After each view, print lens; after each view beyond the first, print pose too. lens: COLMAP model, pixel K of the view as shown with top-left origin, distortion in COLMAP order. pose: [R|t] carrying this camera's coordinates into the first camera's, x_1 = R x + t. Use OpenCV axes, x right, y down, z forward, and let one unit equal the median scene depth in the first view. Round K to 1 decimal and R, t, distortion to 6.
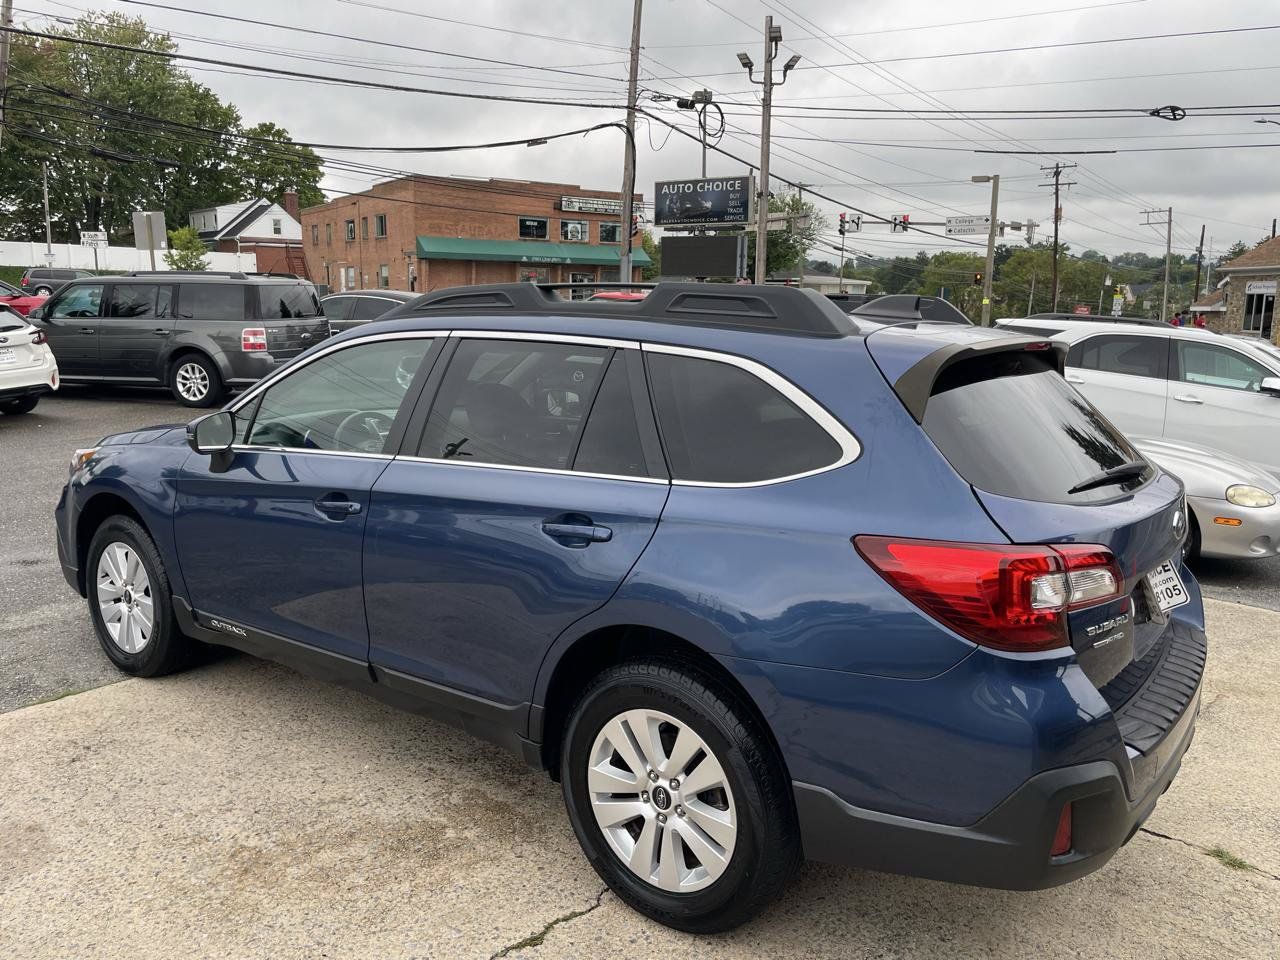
lens RADIAL K [[968.1, 0, 650.6], [0, 968.1, 463.3], [0, 0, 1]] dist [0.087168, -0.115658]
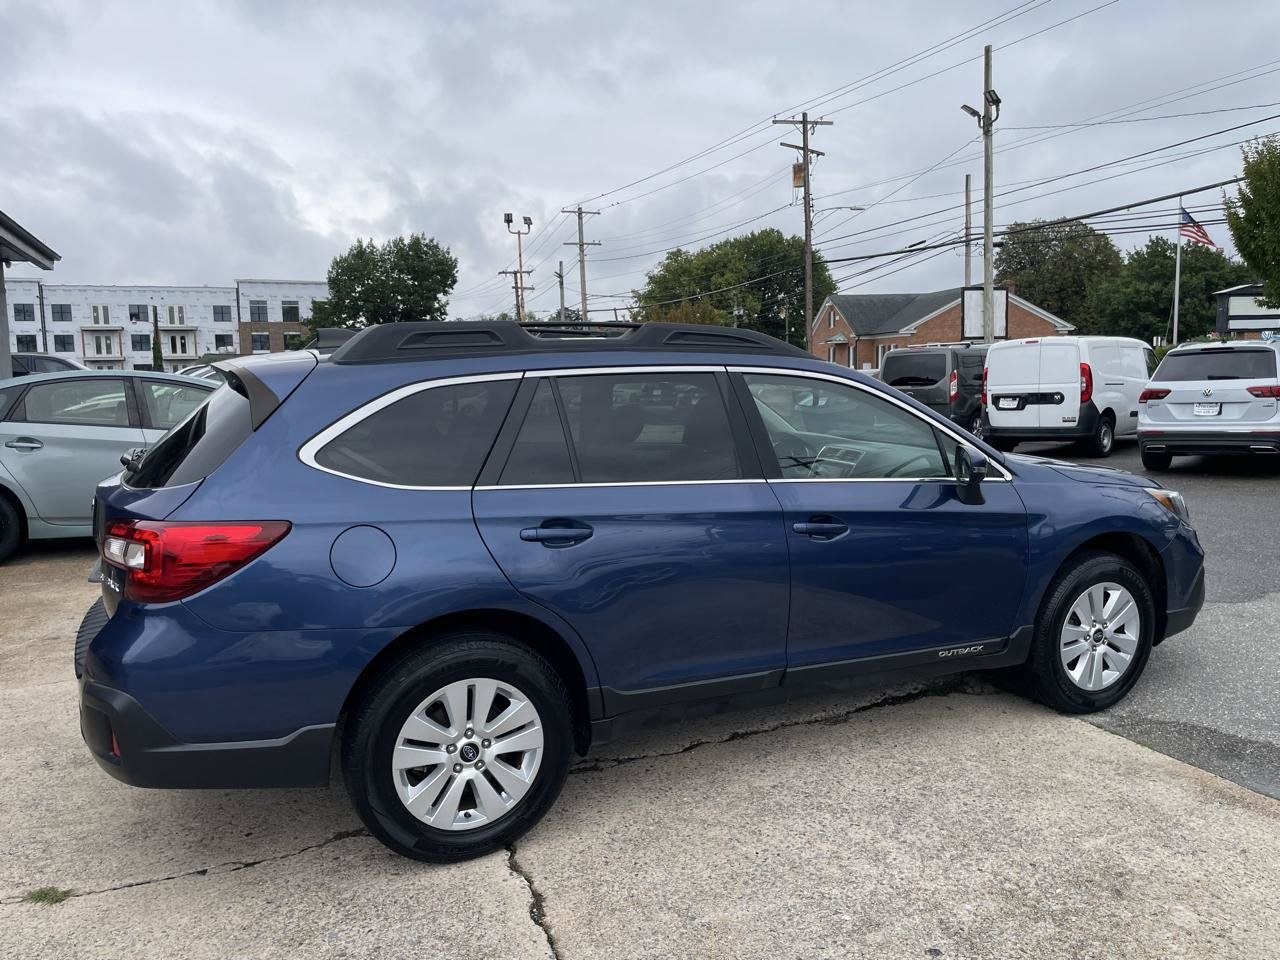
lens RADIAL K [[968.2, 0, 651.4], [0, 968.2, 474.3], [0, 0, 1]] dist [0.085512, -0.112361]
pose [[-0.466949, 0.094213, -0.879251, 0.127961], [-0.136889, 0.974621, 0.177131, -0.029390], [0.873625, 0.203071, -0.442201, 0.212338]]
